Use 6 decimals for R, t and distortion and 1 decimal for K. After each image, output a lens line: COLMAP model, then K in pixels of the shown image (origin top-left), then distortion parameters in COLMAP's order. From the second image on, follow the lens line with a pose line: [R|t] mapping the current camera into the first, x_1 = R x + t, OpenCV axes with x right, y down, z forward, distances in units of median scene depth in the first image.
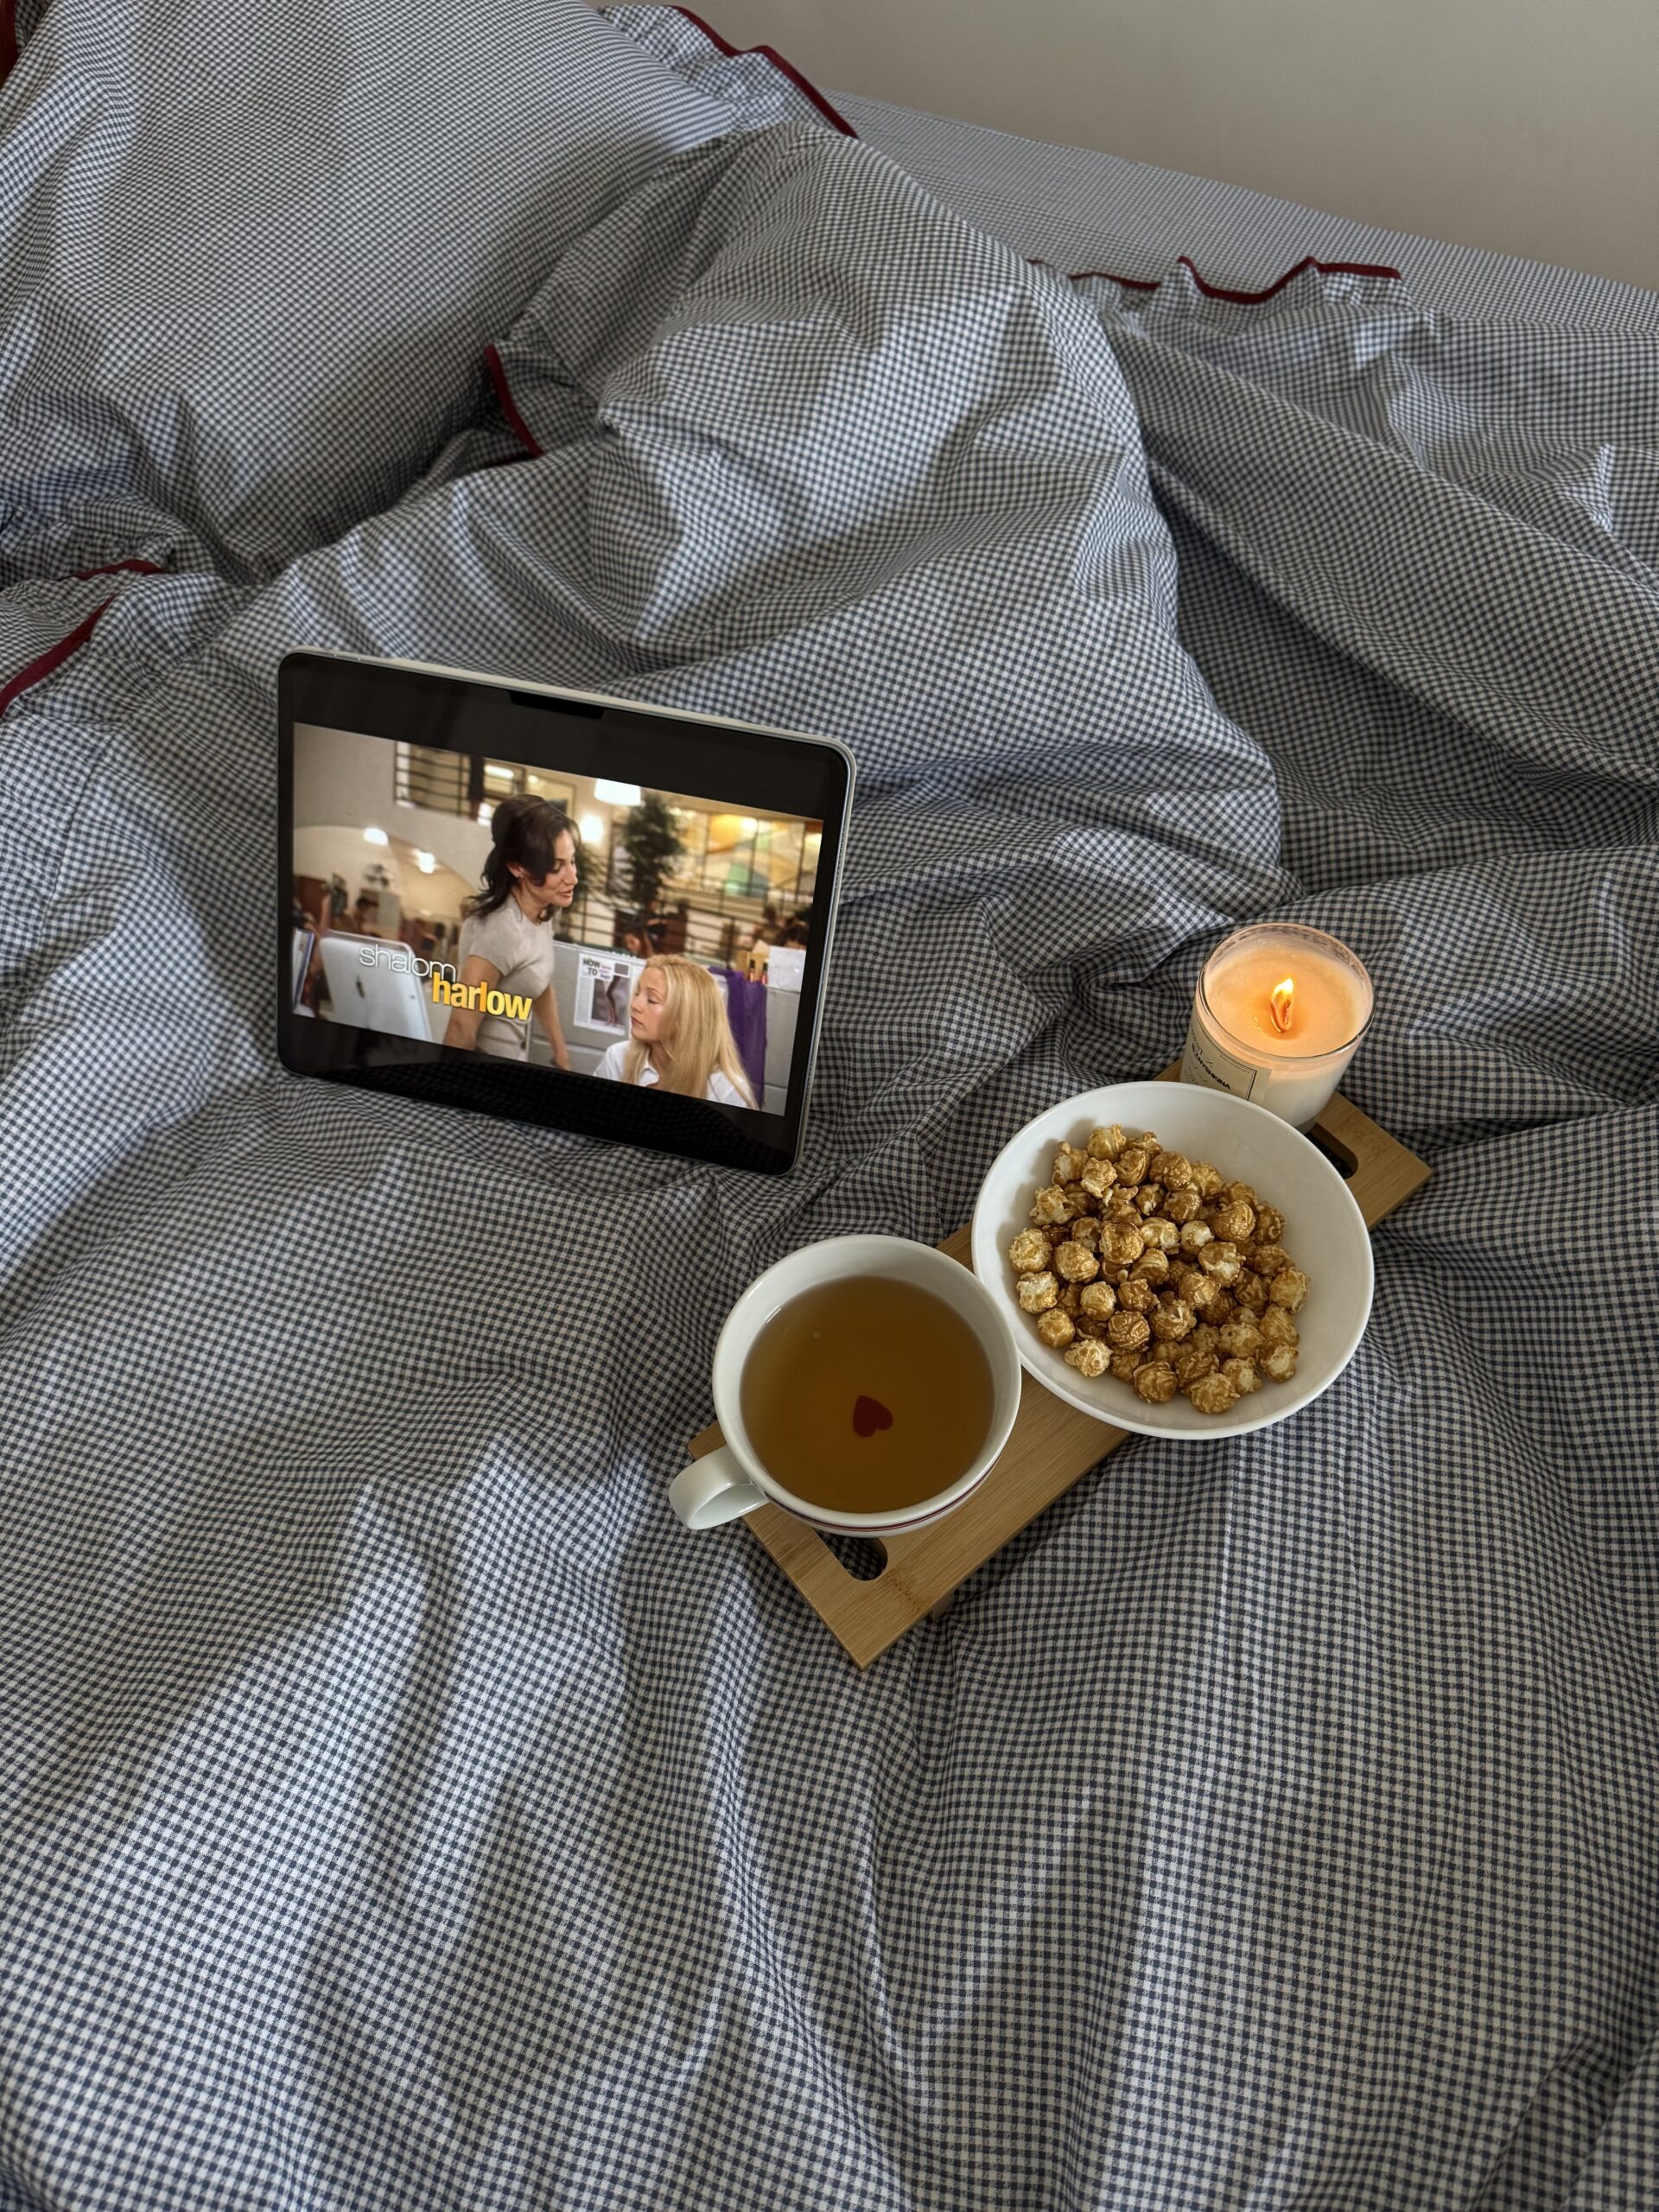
lens RADIAL K [[1523.6, 0, 822.9], [0, 1523.6, 1106.6], [0, 0, 1]] dist [0.073447, -0.115257]
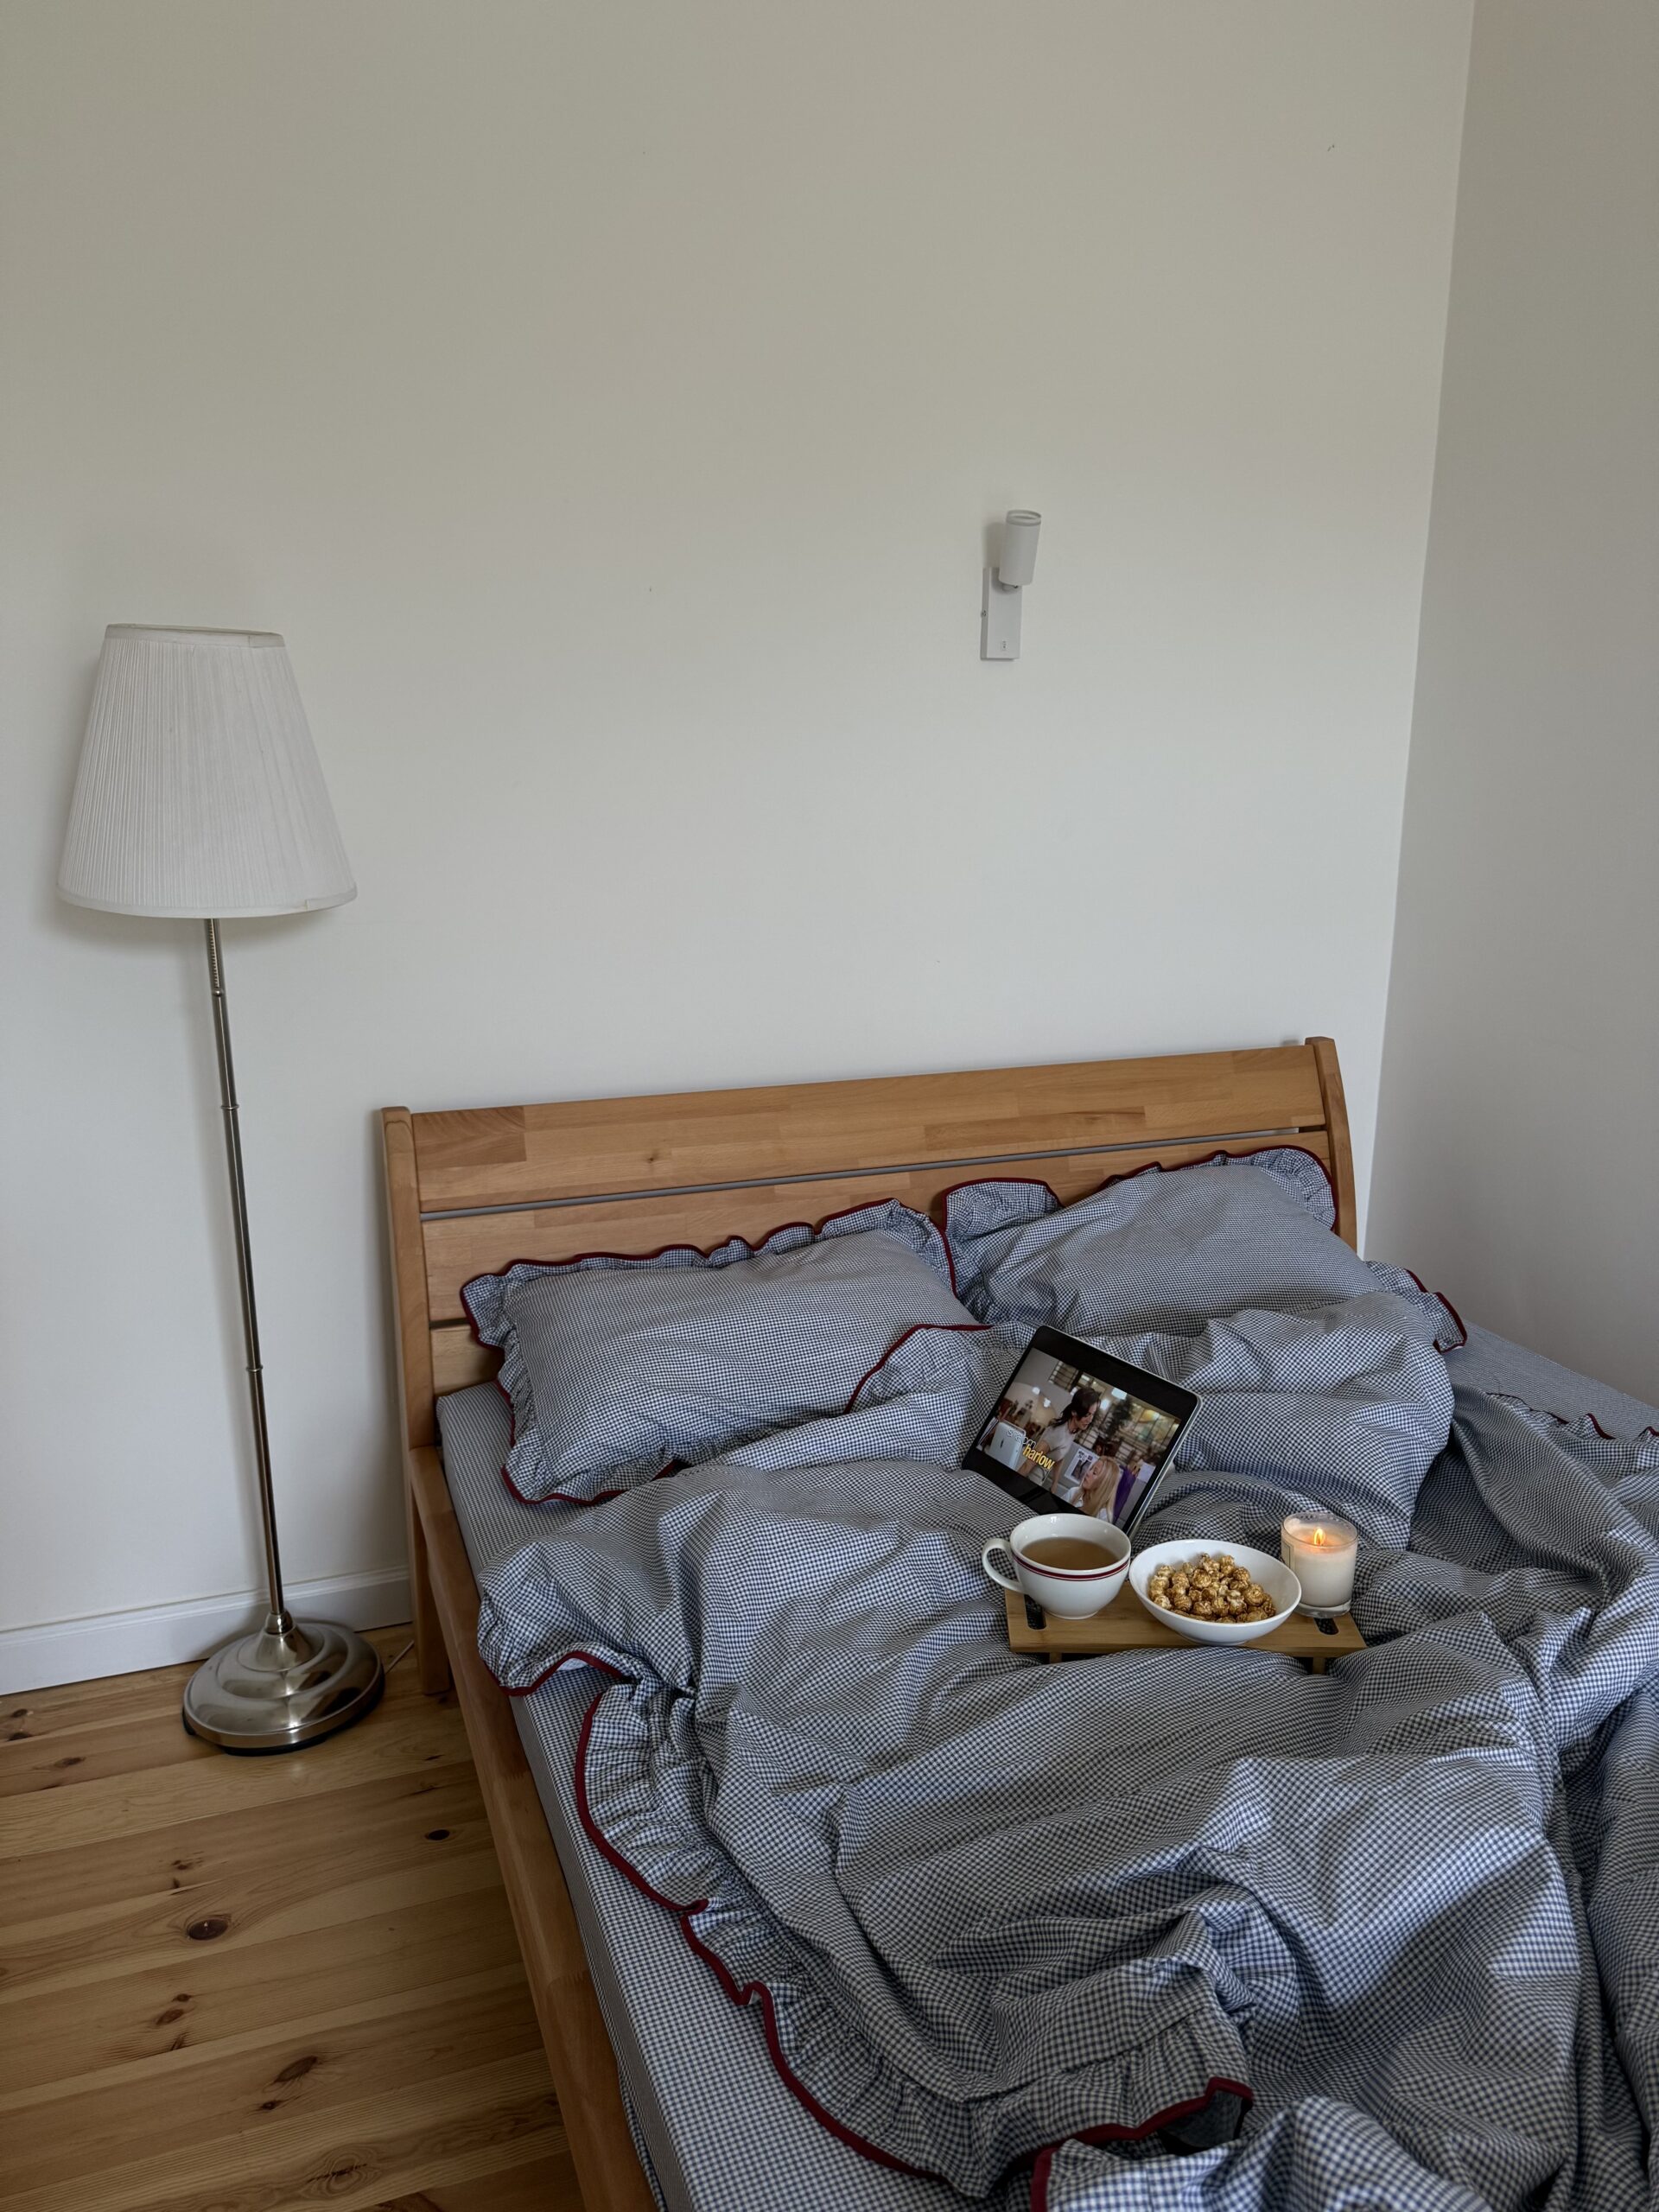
lens RADIAL K [[1554.5, 0, 834.1], [0, 1554.5, 1078.0], [0, 0, 1]] dist [0.125224, -0.168655]
pose [[0.736249, 0.156804, -0.658293, 1.166643], [-0.590095, 0.624940, -0.511115, 1.095177], [0.331248, 0.764763, 0.552641, -1.026460]]
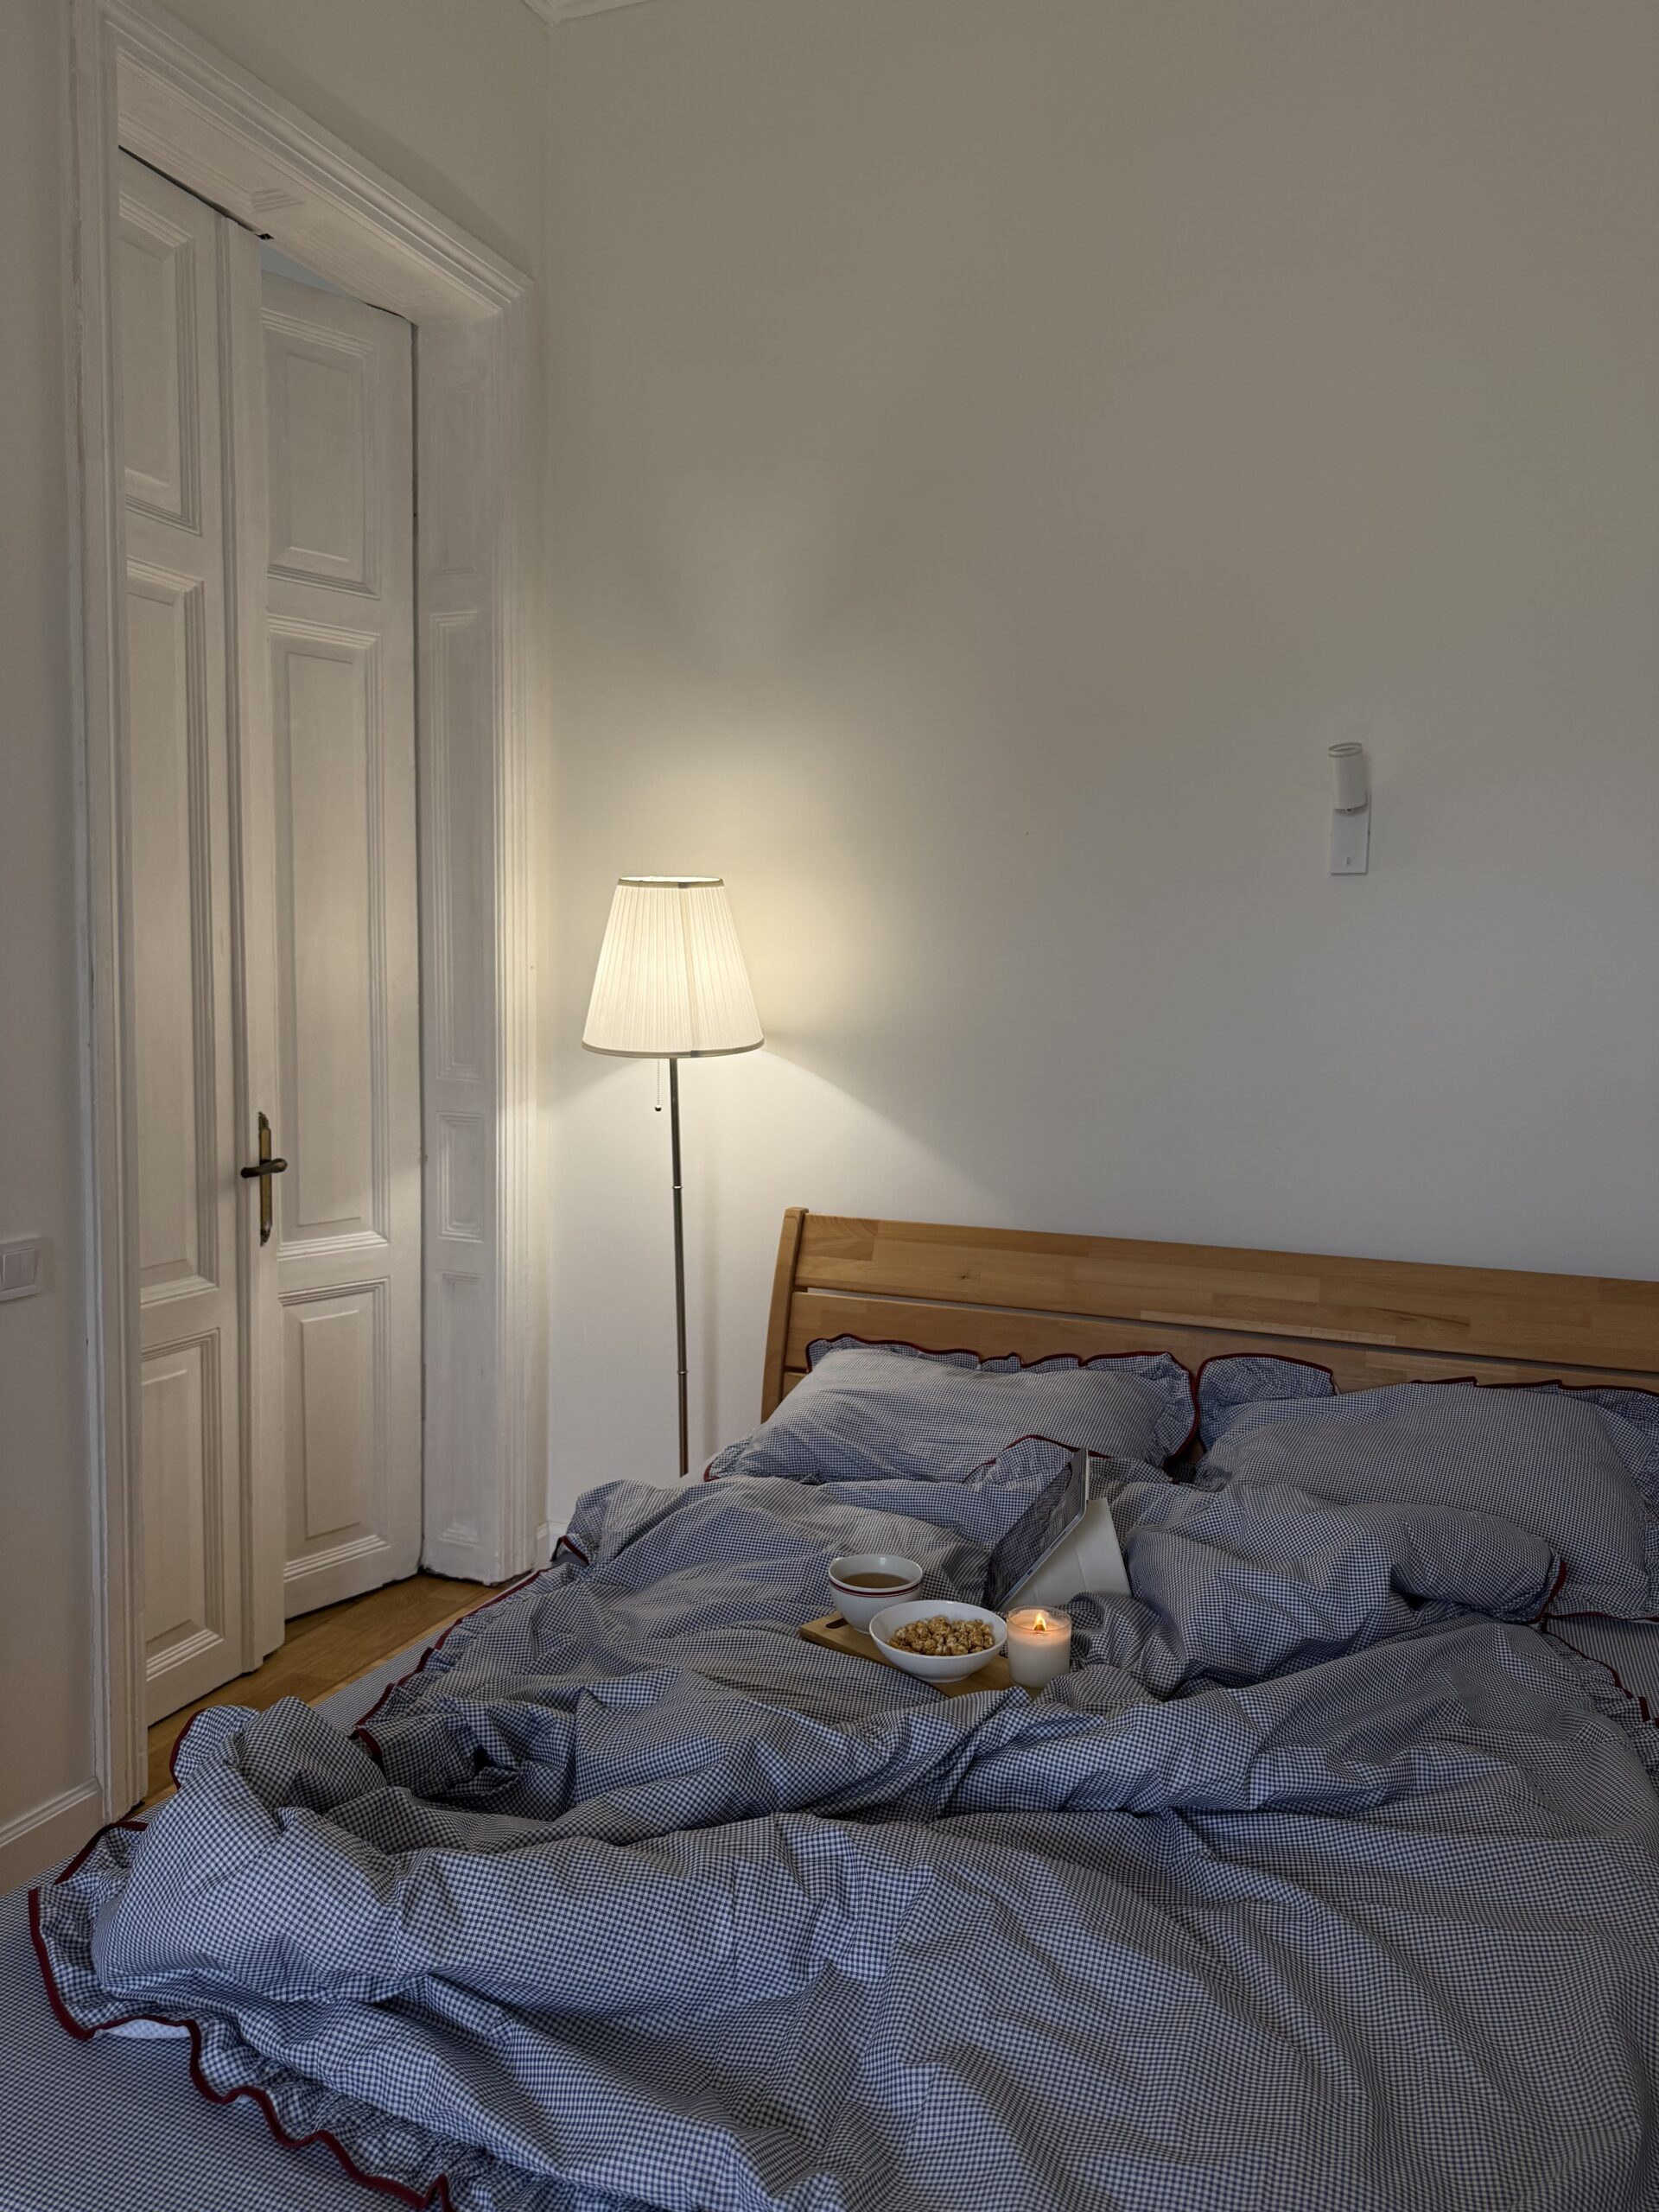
lens RADIAL K [[1566.2, 0, 827.5], [0, 1566.2, 1102.5], [0, 0, 1]] dist [0.029262, -0.033354]
pose [[0.065094, 0.105814, -0.992253, 2.728799], [-0.865536, 0.500836, -0.003371, -0.188439], [0.496599, 0.859050, 0.124187, -0.257254]]
